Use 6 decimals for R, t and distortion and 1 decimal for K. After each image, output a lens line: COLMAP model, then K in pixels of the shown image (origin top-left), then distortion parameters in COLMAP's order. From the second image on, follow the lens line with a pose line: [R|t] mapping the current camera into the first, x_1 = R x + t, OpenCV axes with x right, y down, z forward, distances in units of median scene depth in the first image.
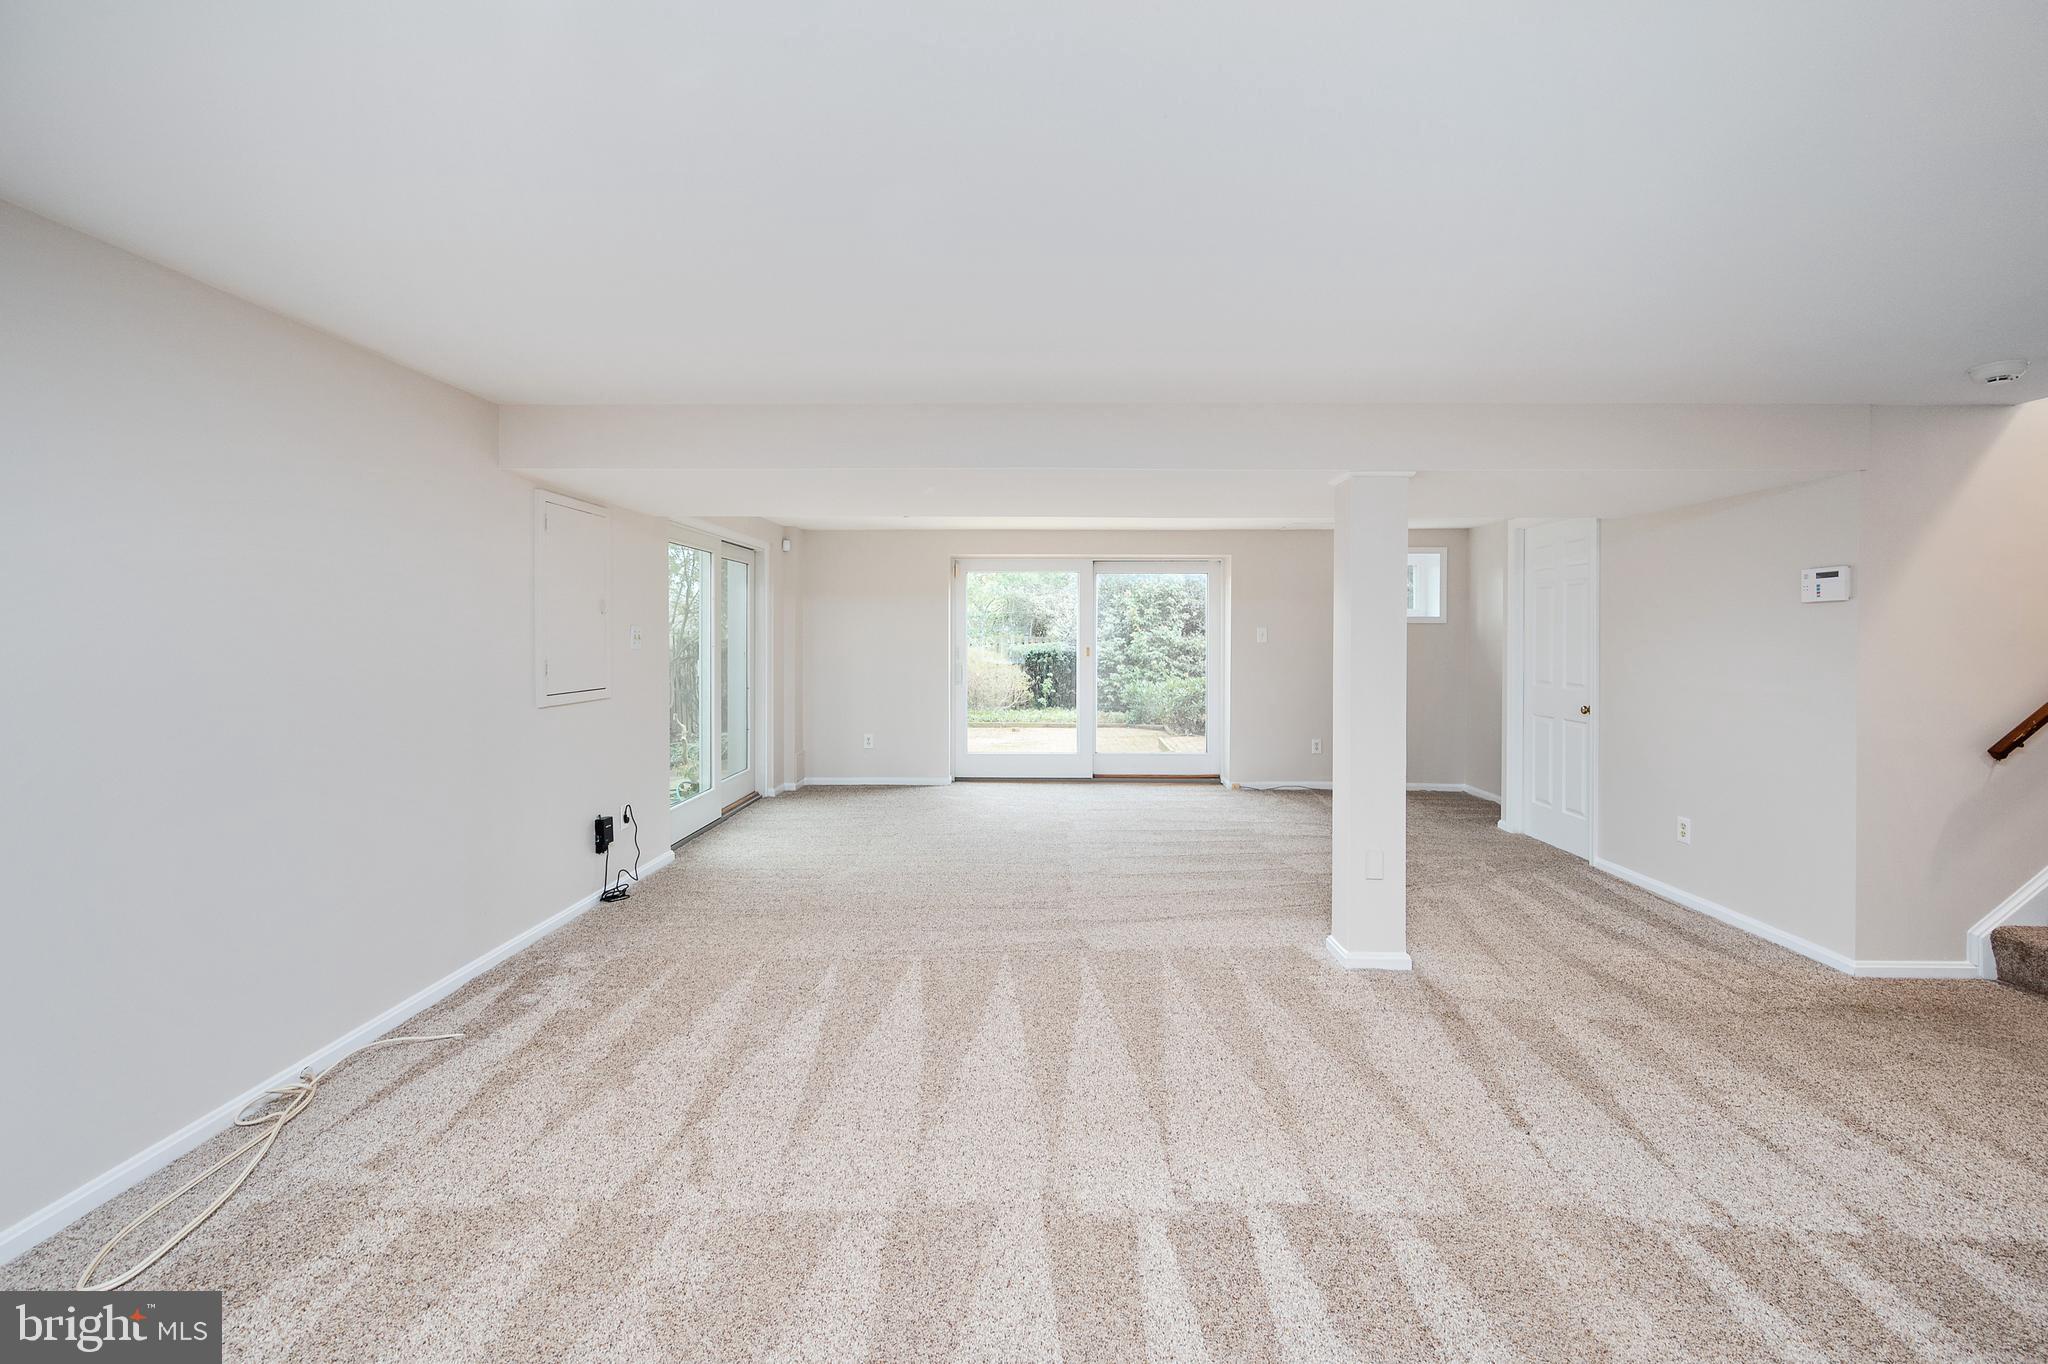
lens RADIAL K [[828.0, 0, 1025.1], [0, 828.0, 656.4], [0, 0, 1]] dist [-0.000506, -0.000037]
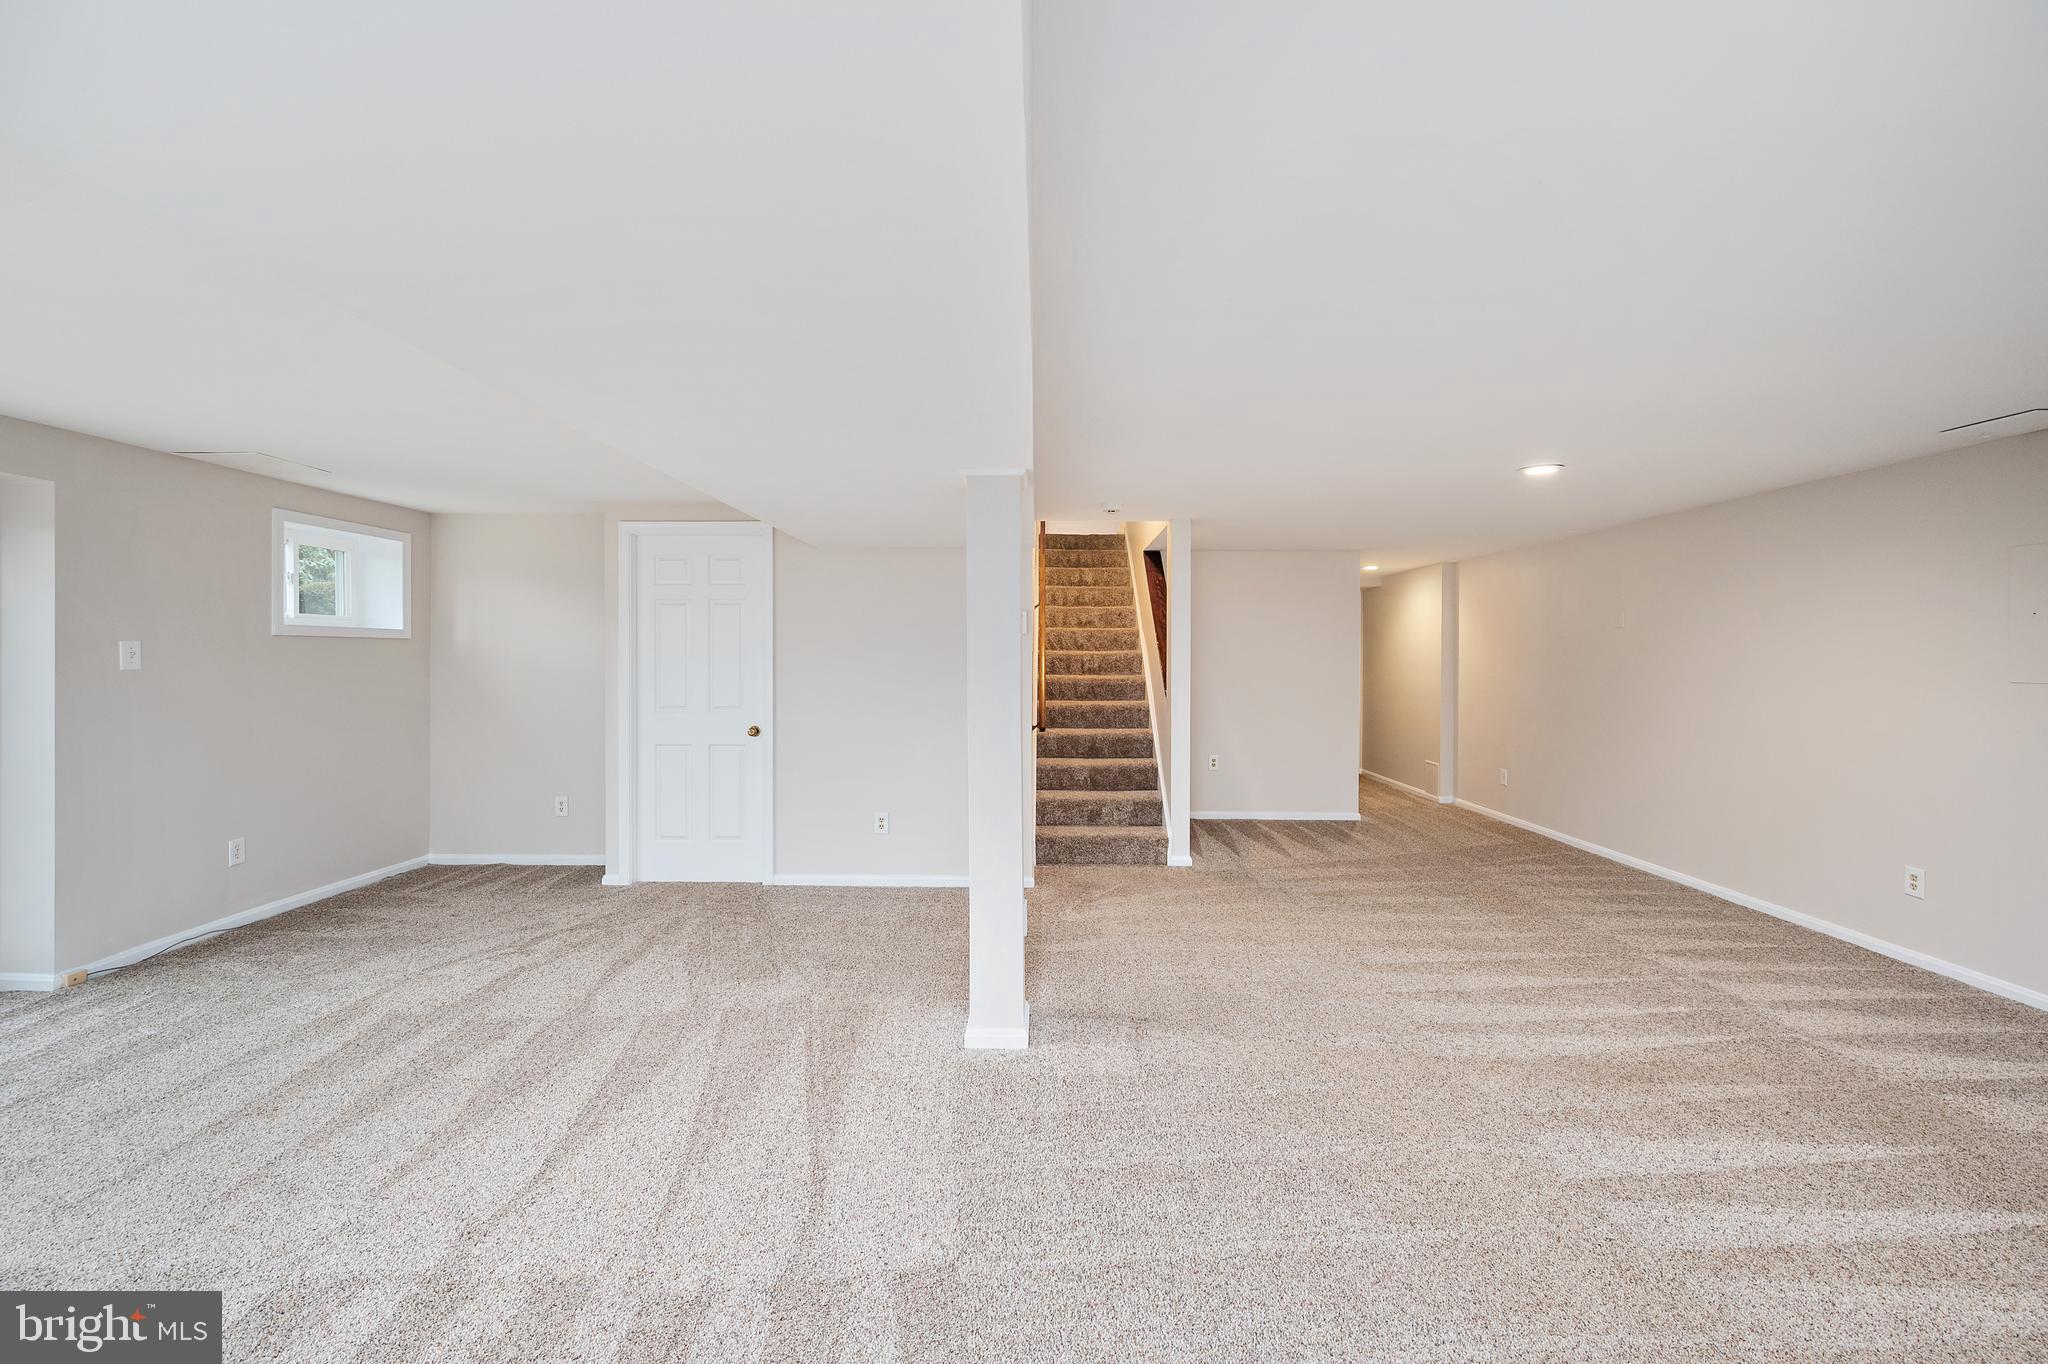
lens RADIAL K [[828.0, 0, 1025.1], [0, 828.0, 656.4], [0, 0, 1]] dist [-0.000506, -0.000037]
pose [[-0.013632, -0.004255, 0.999898, -0.322209], [0.020279, 0.999784, 0.004531, -0.023258], [-0.999701, 0.020339, -0.013543, 0.690249]]
